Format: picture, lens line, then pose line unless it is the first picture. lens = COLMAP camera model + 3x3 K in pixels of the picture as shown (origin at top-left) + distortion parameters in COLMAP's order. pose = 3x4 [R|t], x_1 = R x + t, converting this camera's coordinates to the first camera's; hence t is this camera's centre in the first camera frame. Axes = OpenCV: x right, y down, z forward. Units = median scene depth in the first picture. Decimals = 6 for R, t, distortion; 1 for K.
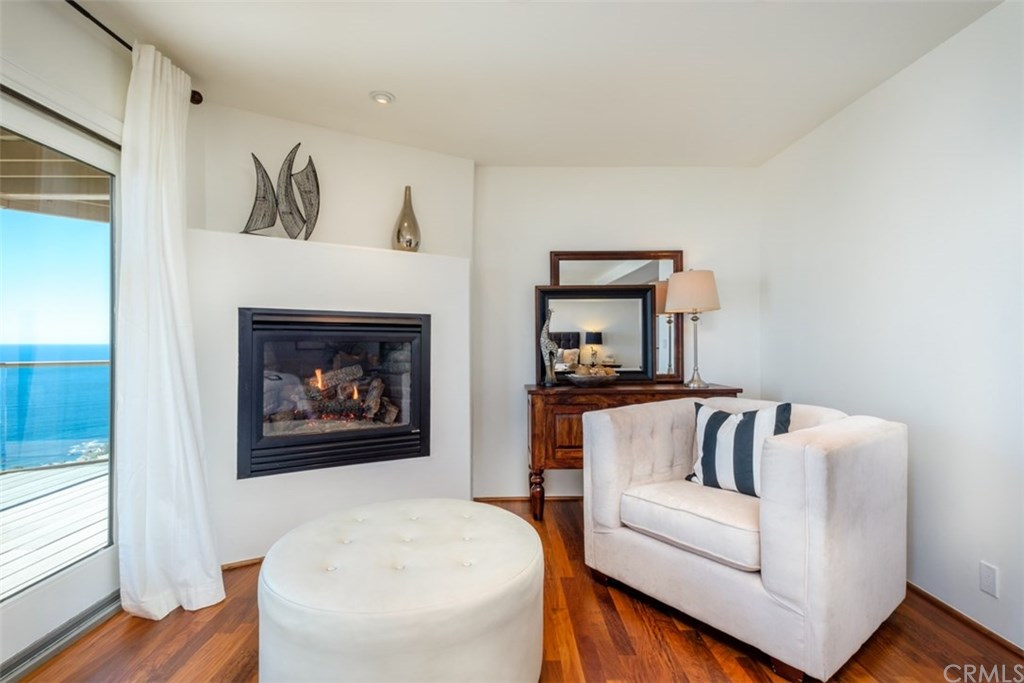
lens RADIAL K [[488.8, 0, 511.2], [0, 488.8, 338.6], [0, 0, 1]] dist [0.000303, 0.000171]
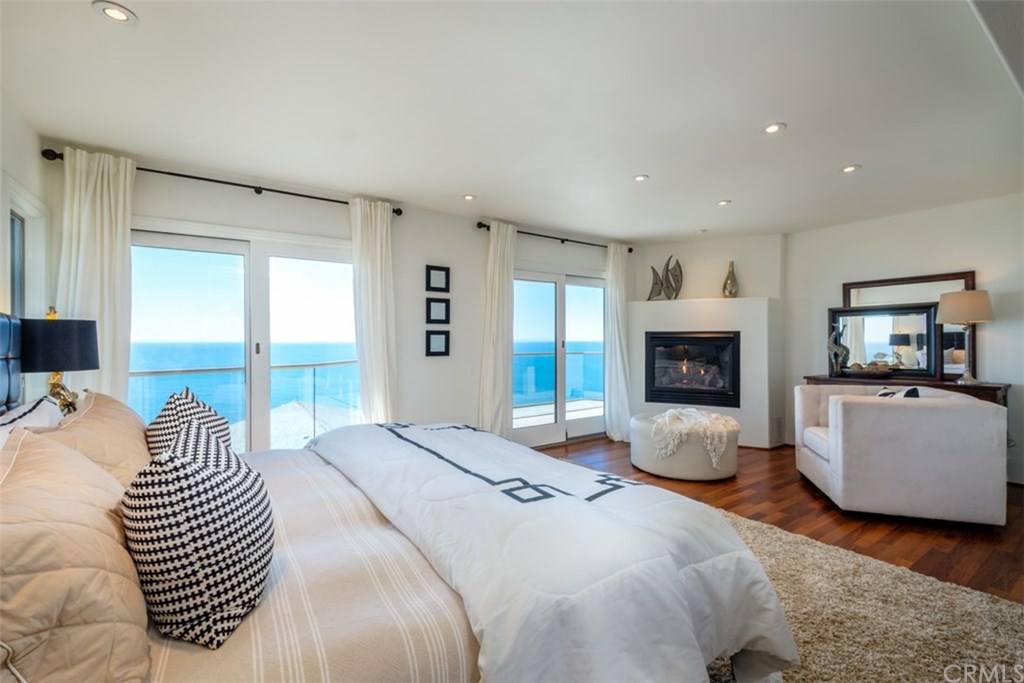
lens RADIAL K [[440.3, 0, 508.8], [0, 440.3, 337.5], [0, 0, 1]] dist [-0.015214, -0.000458]
pose [[0.563955, -0.001175, -0.825805, 0.716492], [0.009248, 0.999945, 0.004893, -0.042645], [0.825754, -0.010396, 0.563935, -0.659208]]
